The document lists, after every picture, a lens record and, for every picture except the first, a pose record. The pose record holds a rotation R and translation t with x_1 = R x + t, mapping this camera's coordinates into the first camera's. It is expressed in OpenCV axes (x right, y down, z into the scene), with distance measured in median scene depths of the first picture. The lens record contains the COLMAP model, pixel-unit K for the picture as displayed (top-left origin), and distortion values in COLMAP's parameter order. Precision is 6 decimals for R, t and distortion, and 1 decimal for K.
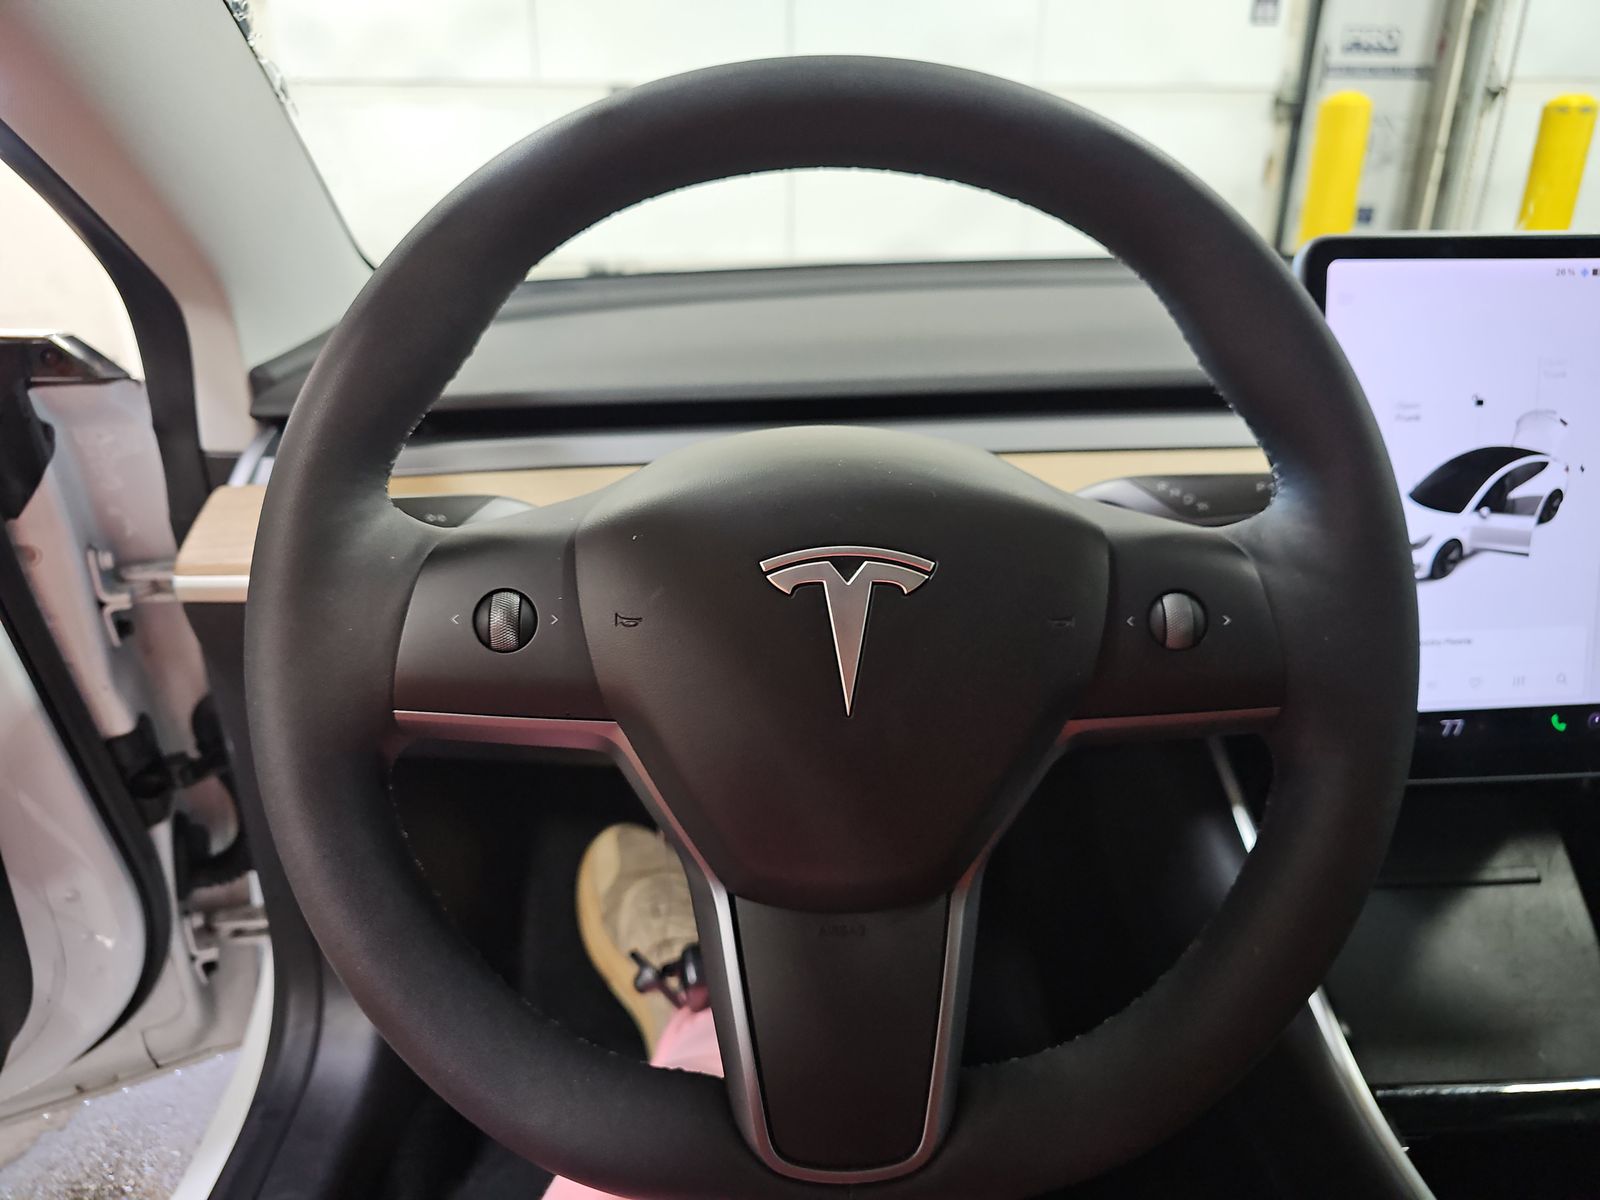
lens RADIAL K [[1073.3, 0, 800.0], [0, 1073.3, 600.0], [0, 0, 1]] dist [-0.006990, -0.002357]
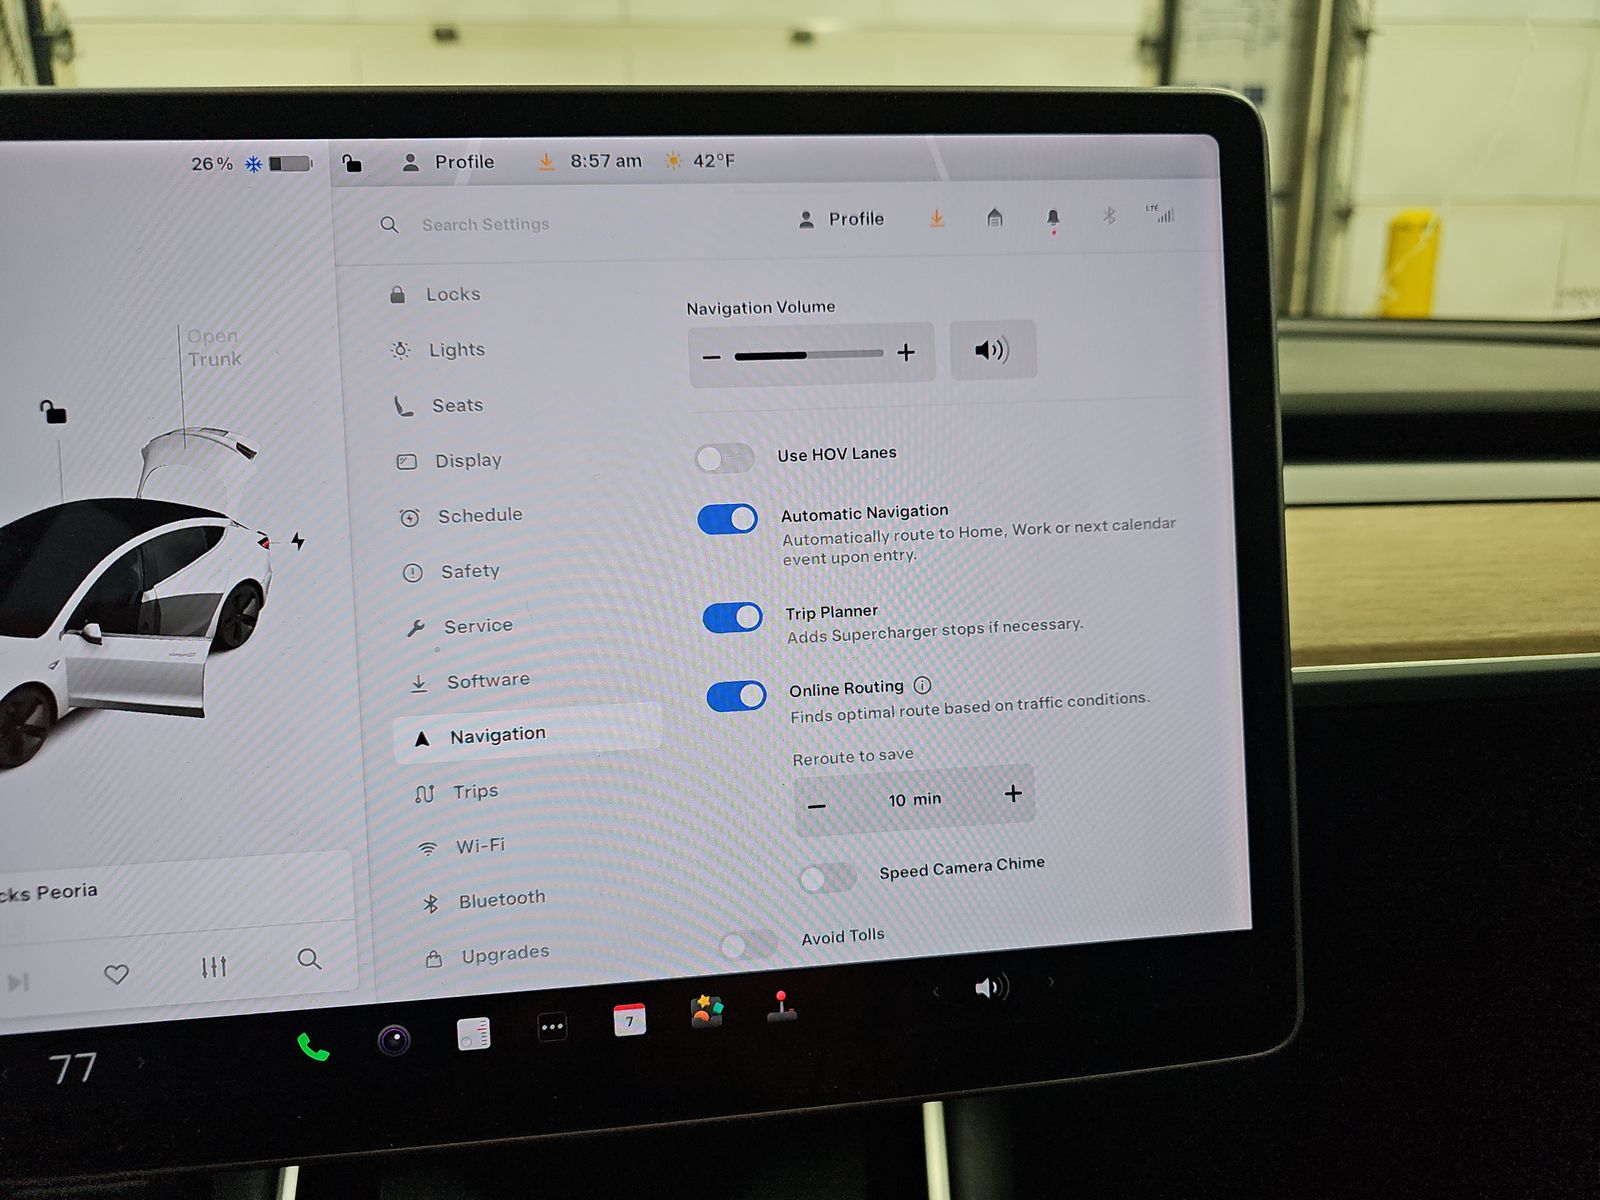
lens RADIAL K [[1073.3, 0, 800.0], [0, 1073.3, 600.0], [0, 0, 1]] dist [-0.006990, -0.002357]
pose [[0.998851, -0.023967, 0.041499, 0.947068], [0.028524, 0.993189, -0.112971, -0.030254], [-0.038509, 0.114025, 0.992731, 0.486245]]
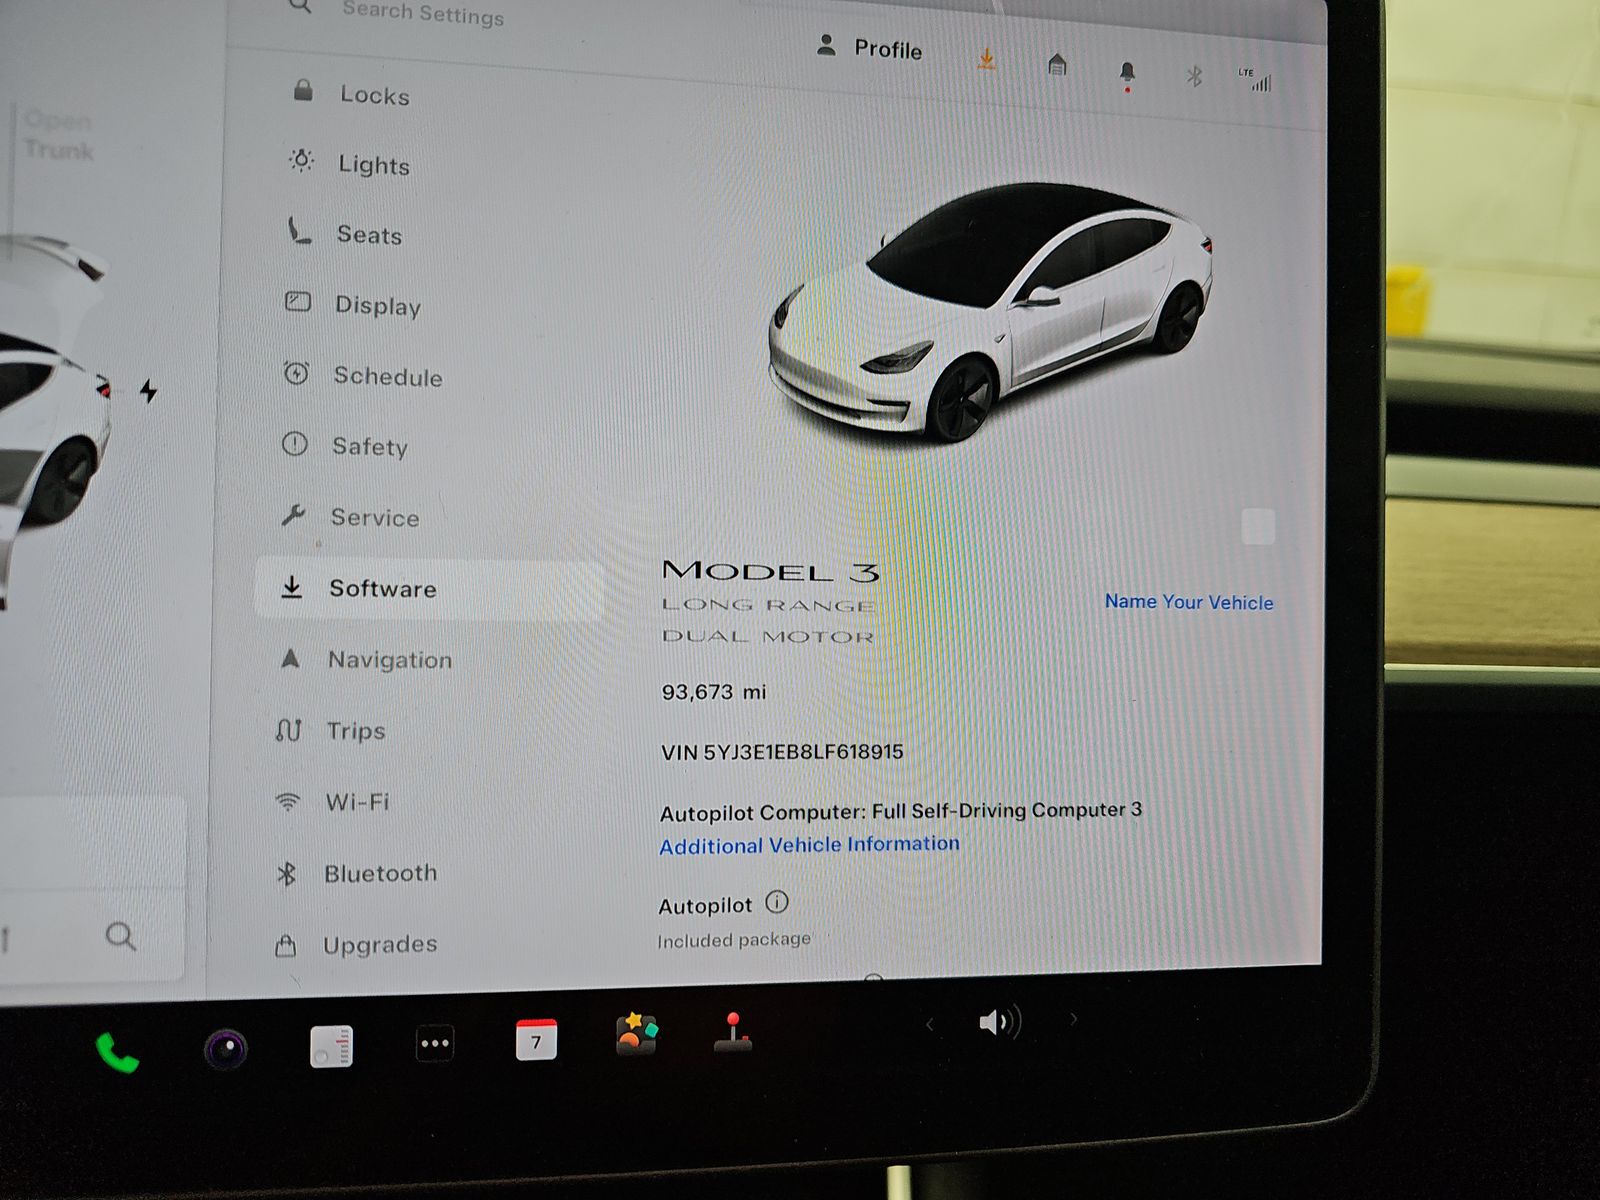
lens RADIAL K [[1056.1, 0, 800.0], [0, 1056.1, 600.0], [0, 0, 1]] dist [-0.018883, 0.000583]
pose [[0.996782, 0.040059, 0.069434, 0.946012], [-0.029683, 0.989060, -0.144499, 0.002214], [-0.074463, 0.141973, 0.987066, 0.610048]]
